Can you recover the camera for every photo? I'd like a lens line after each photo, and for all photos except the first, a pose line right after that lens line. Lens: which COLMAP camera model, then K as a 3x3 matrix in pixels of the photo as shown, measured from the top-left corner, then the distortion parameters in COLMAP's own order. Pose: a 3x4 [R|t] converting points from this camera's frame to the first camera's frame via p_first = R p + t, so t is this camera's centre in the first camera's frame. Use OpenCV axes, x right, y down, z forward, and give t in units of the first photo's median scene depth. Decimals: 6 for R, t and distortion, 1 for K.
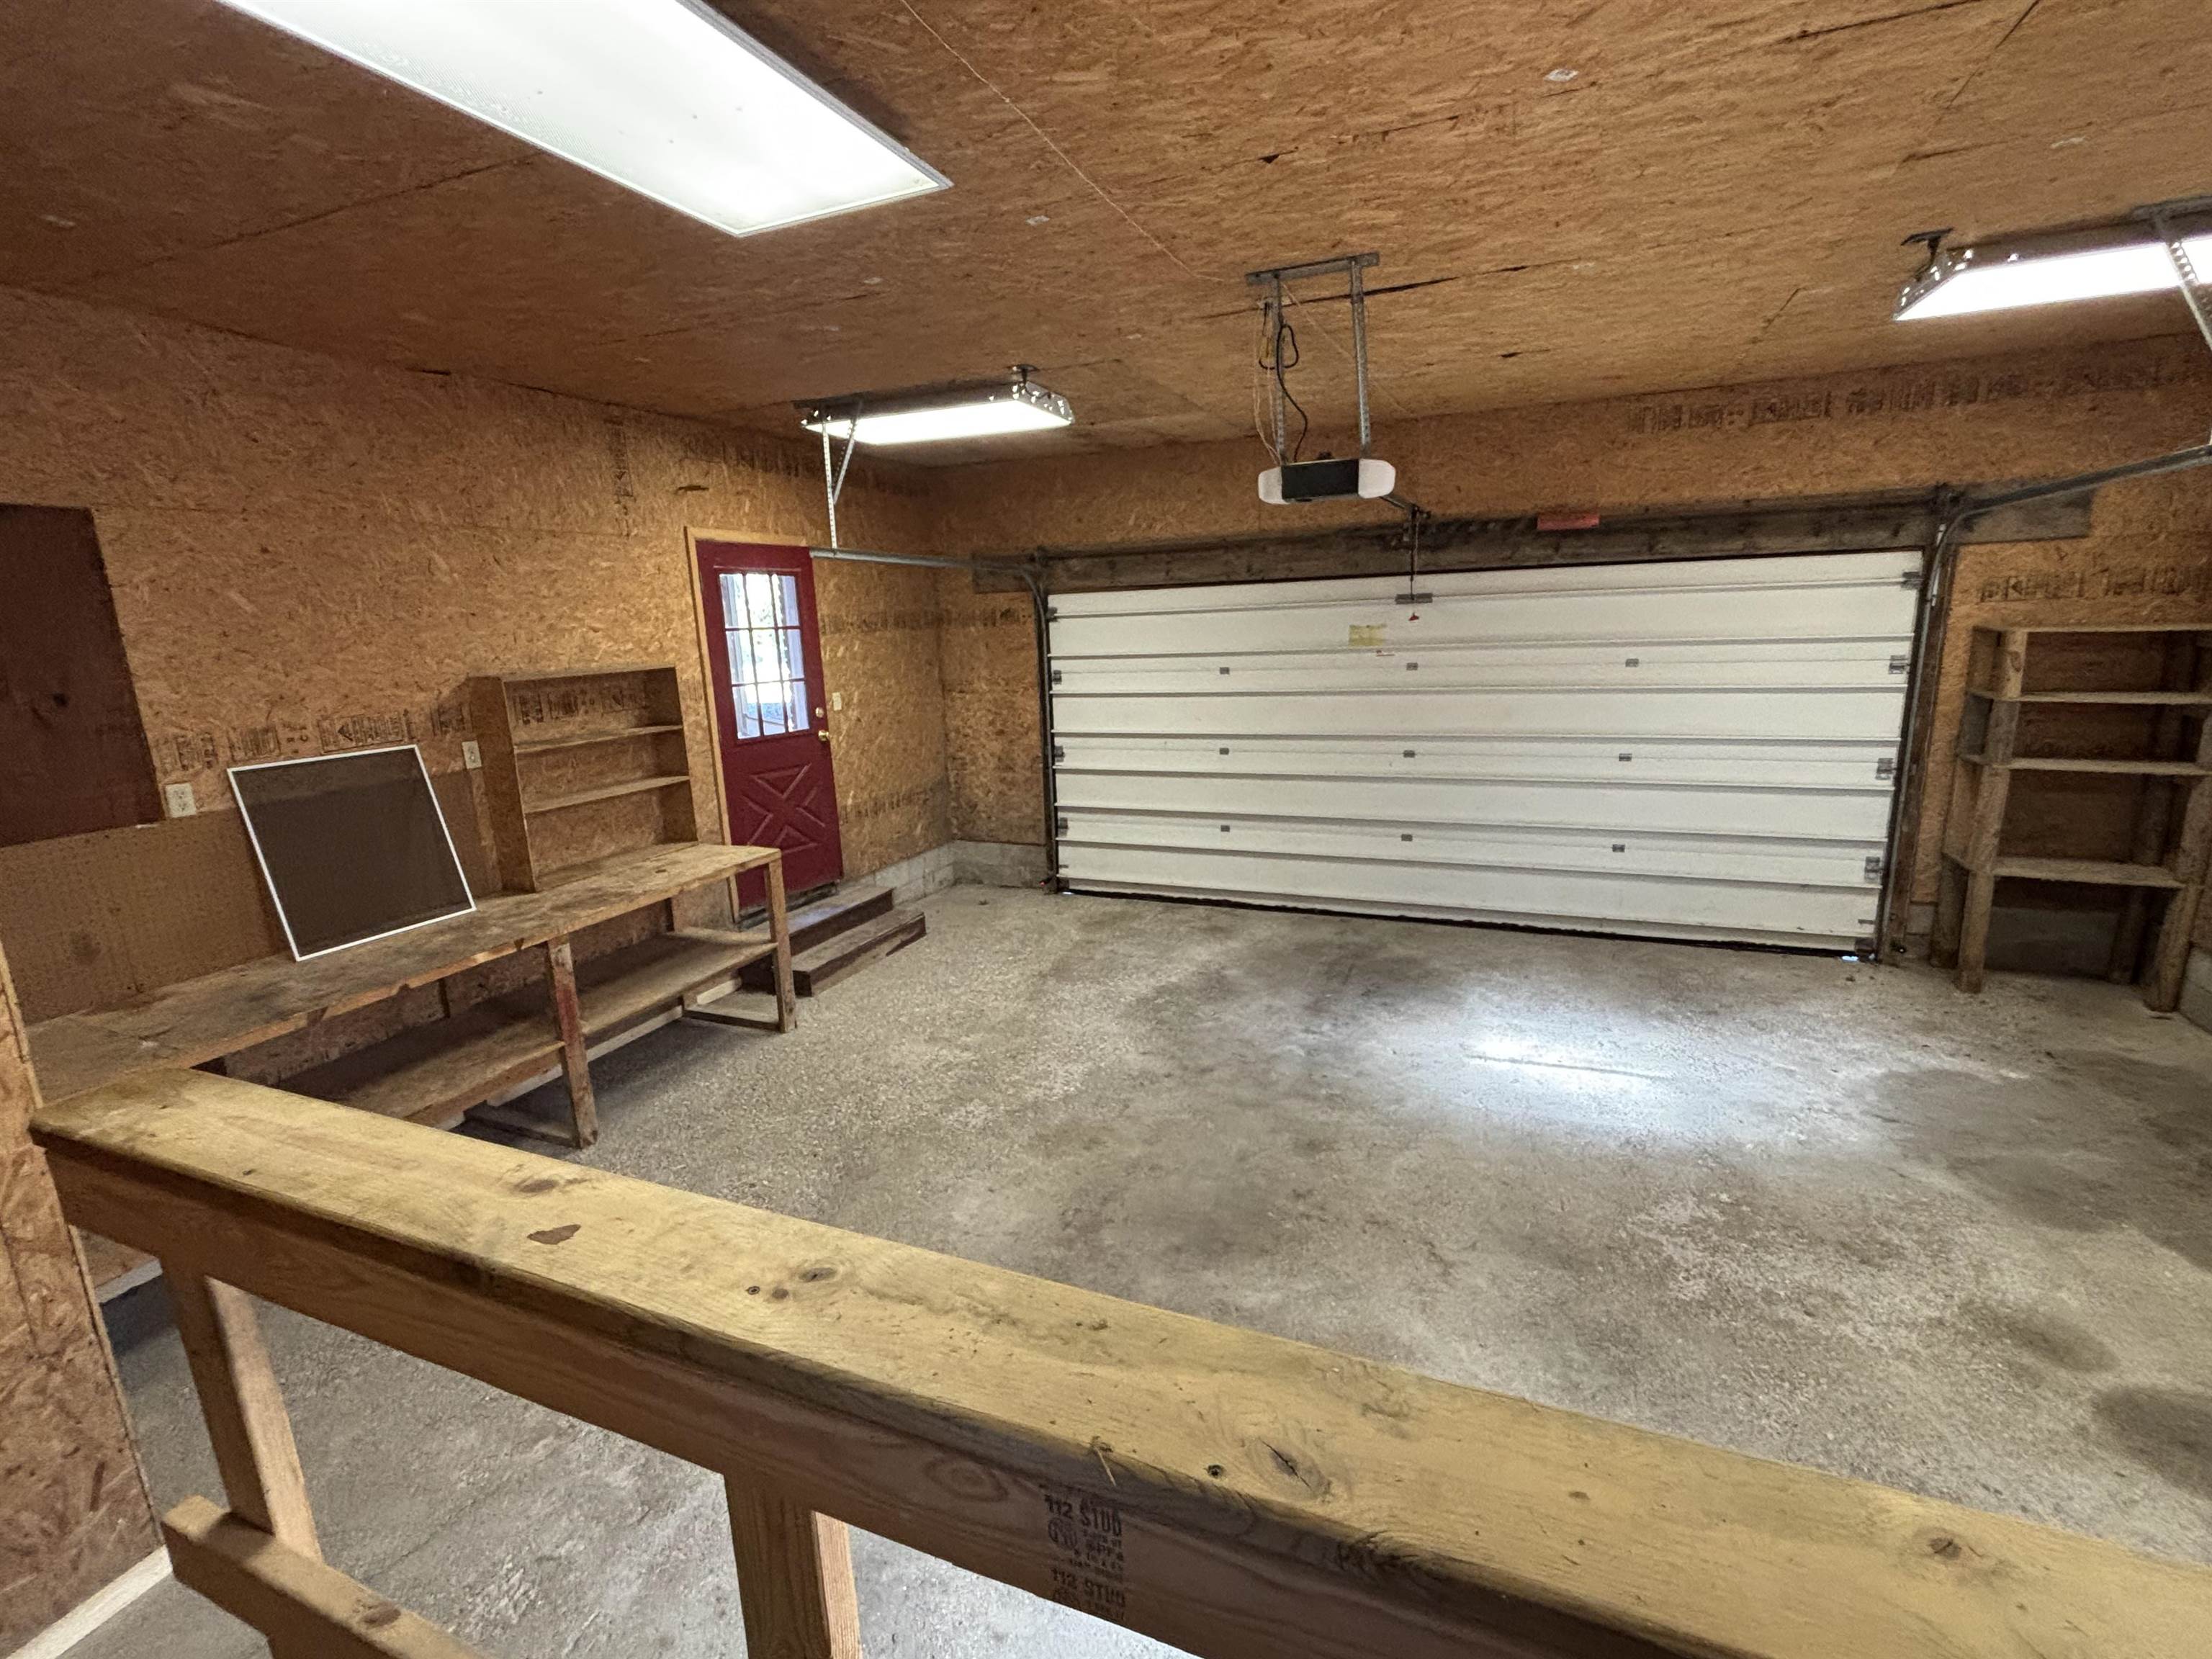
lens RADIAL K [[1018.4, 0, 1097.3], [0, 1018.4, 830.7], [0, 0, 1]] dist [0.016368, -0.008554]
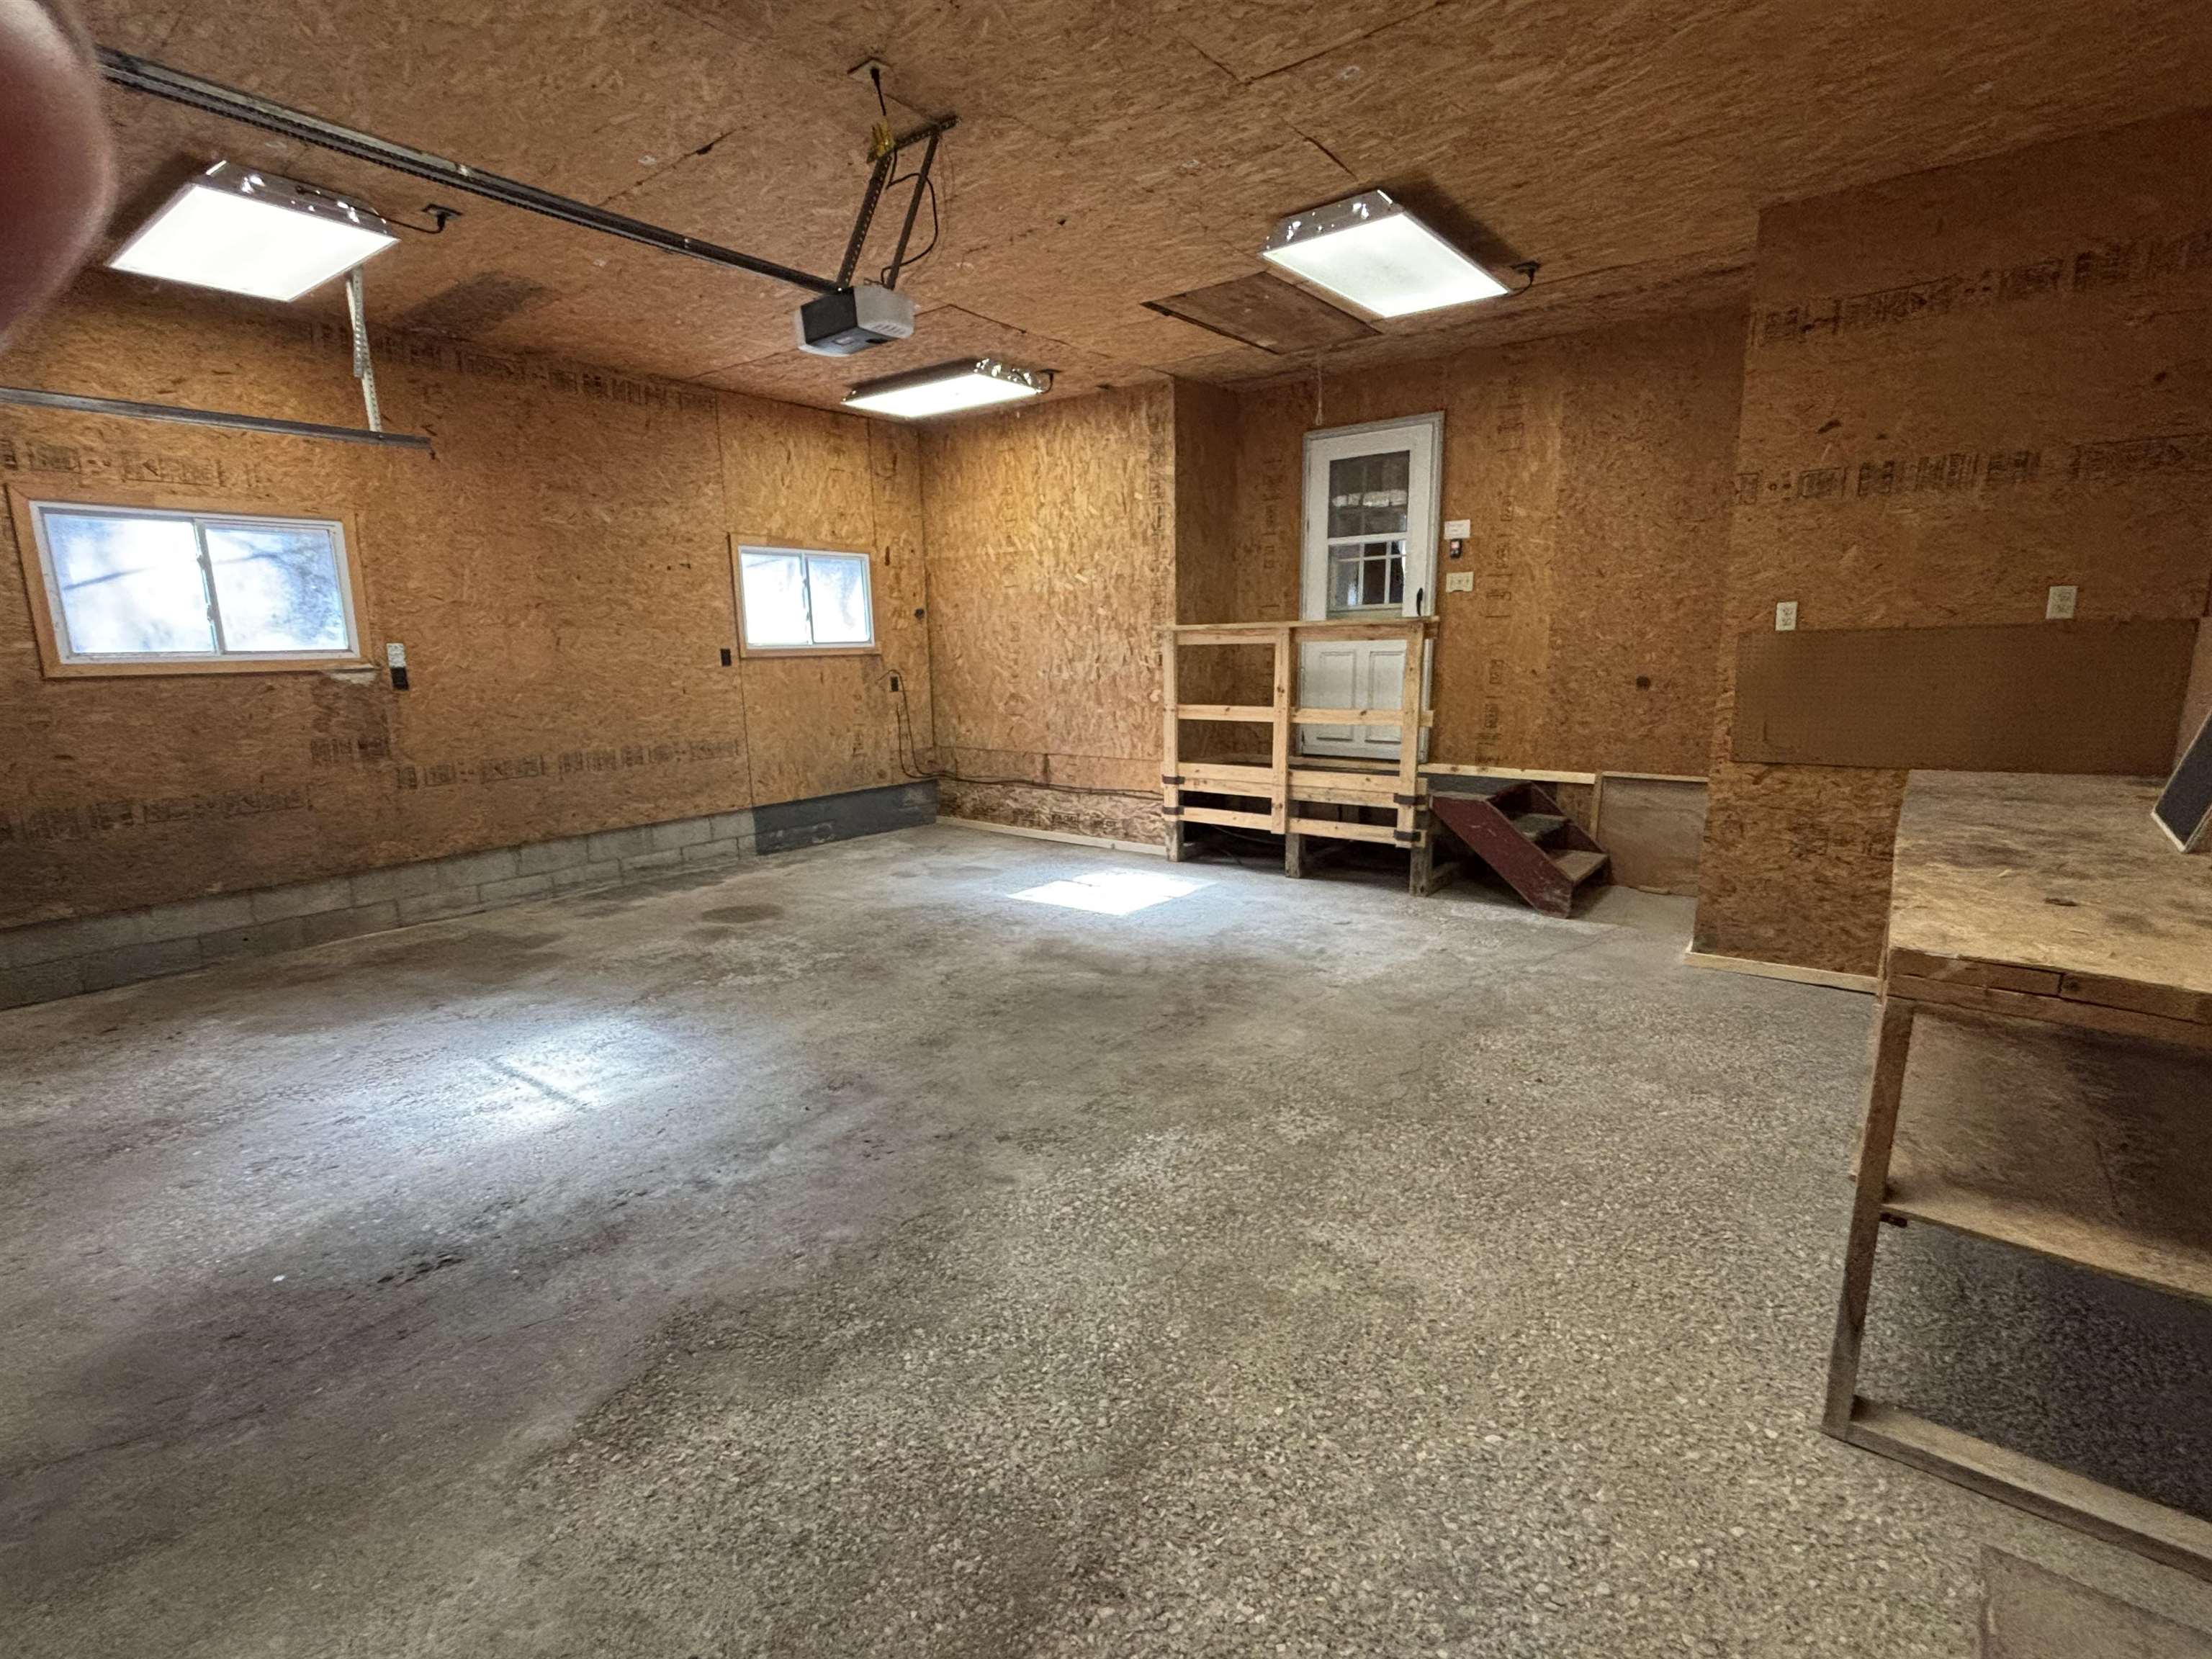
lens RADIAL K [[1018.4, 0, 1092.5], [0, 1018.4, 827.5], [0, 0, 1]] dist [0.016368, -0.008554]
pose [[-0.963124, 0.007818, 0.268945, -0.139775], [0.110192, 0.923366, 0.367768, -0.156798], [-0.245460, 0.383841, -0.890177, 1.244536]]
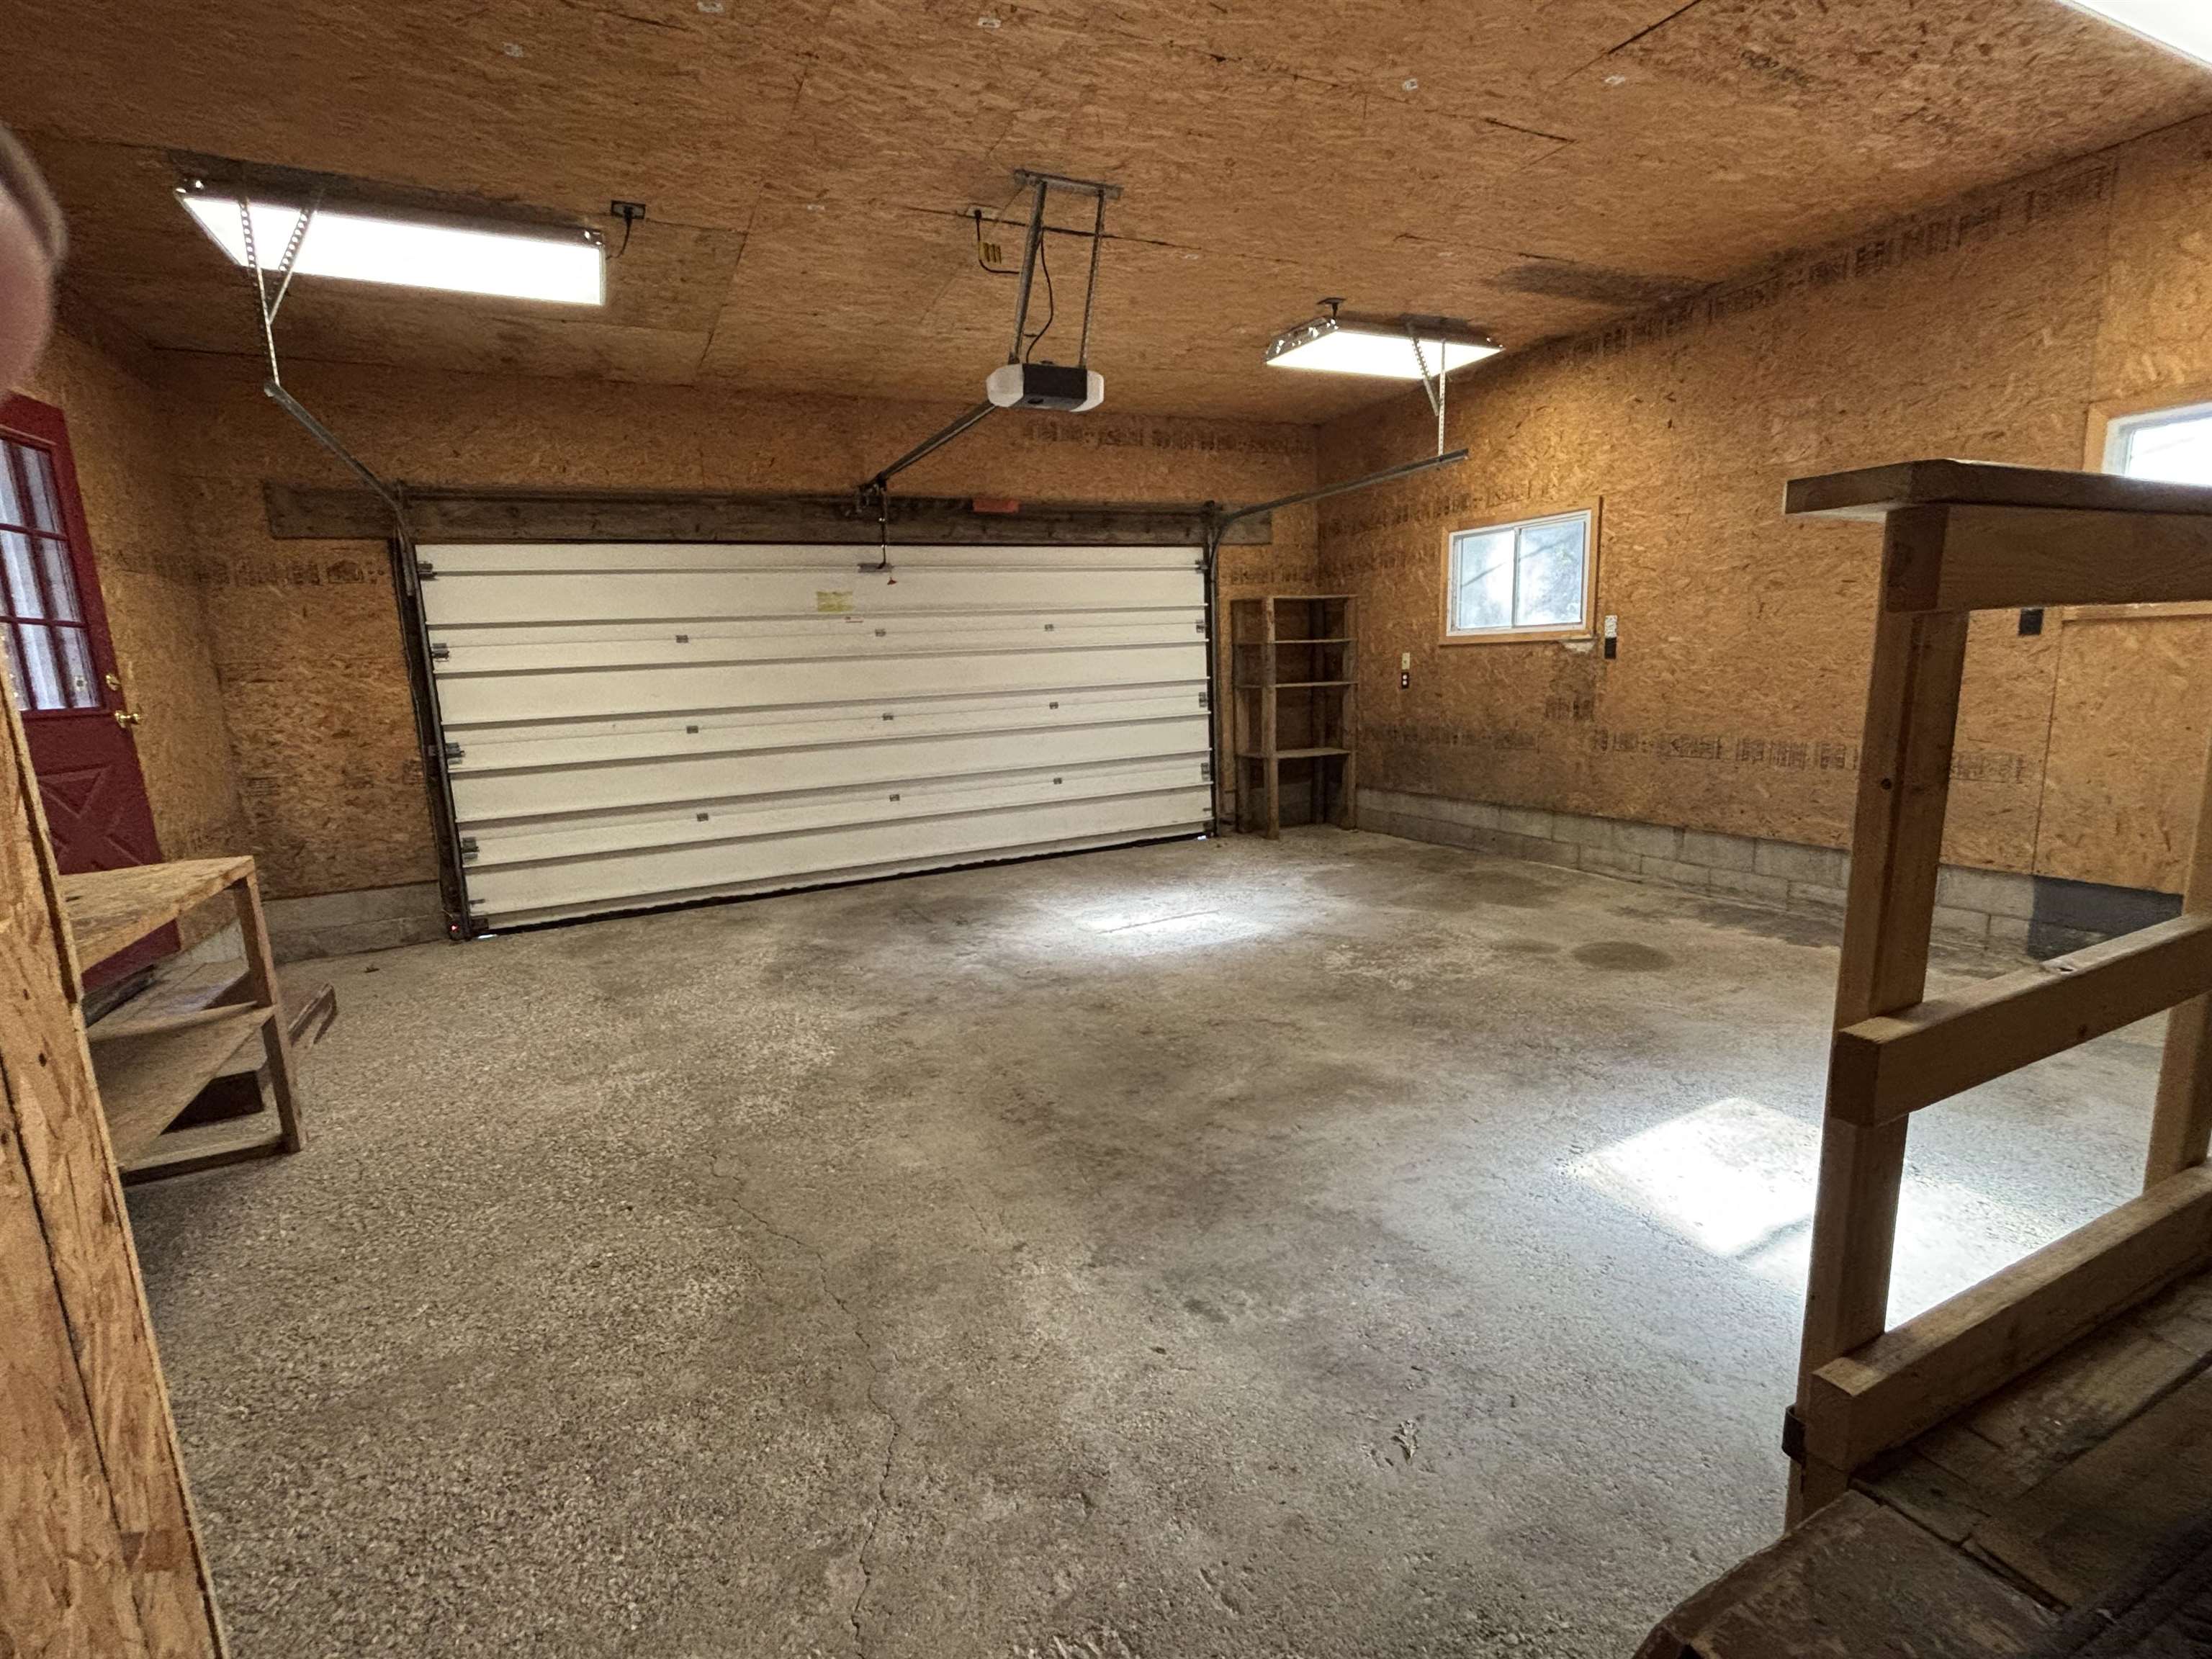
lens RADIAL K [[1018.4, 0, 1095.7], [0, 1018.4, 831.6], [0, 0, 1]] dist [0.016368, -0.008554]
pose [[0.652710, -0.123494, 0.747475, -0.406545], [0.179211, 0.983792, 0.006047, 0.084559], [-0.736107, 0.130009, 0.664262, 0.190700]]
